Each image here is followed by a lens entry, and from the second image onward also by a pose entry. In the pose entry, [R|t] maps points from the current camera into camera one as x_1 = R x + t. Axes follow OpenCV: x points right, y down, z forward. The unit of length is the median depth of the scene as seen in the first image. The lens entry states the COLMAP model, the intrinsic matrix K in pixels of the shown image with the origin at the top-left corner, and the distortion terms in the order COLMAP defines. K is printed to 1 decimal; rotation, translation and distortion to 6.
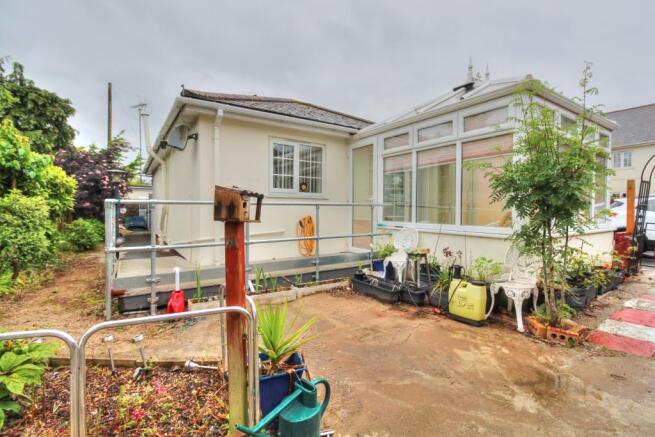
lens RADIAL K [[310.8, 0, 317.3], [0, 310.8, 201.3], [0, 0, 1]] dist [0.000406, -0.000257]
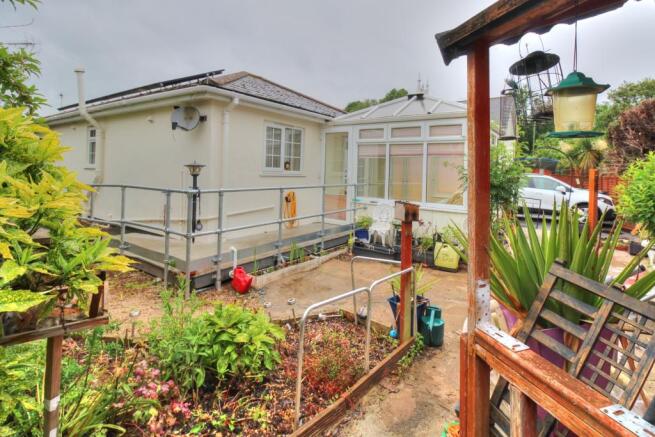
lens RADIAL K [[323.4, 0, 327.6], [0, 323.4, 159.9], [0, 0, 1]] dist [0.001533, 0.000049]
pose [[0.933712, 0.030448, 0.356728, -0.382754], [-0.028883, 0.999536, -0.009715, -0.071338], [-0.356858, -0.001232, 0.934158, -0.159122]]
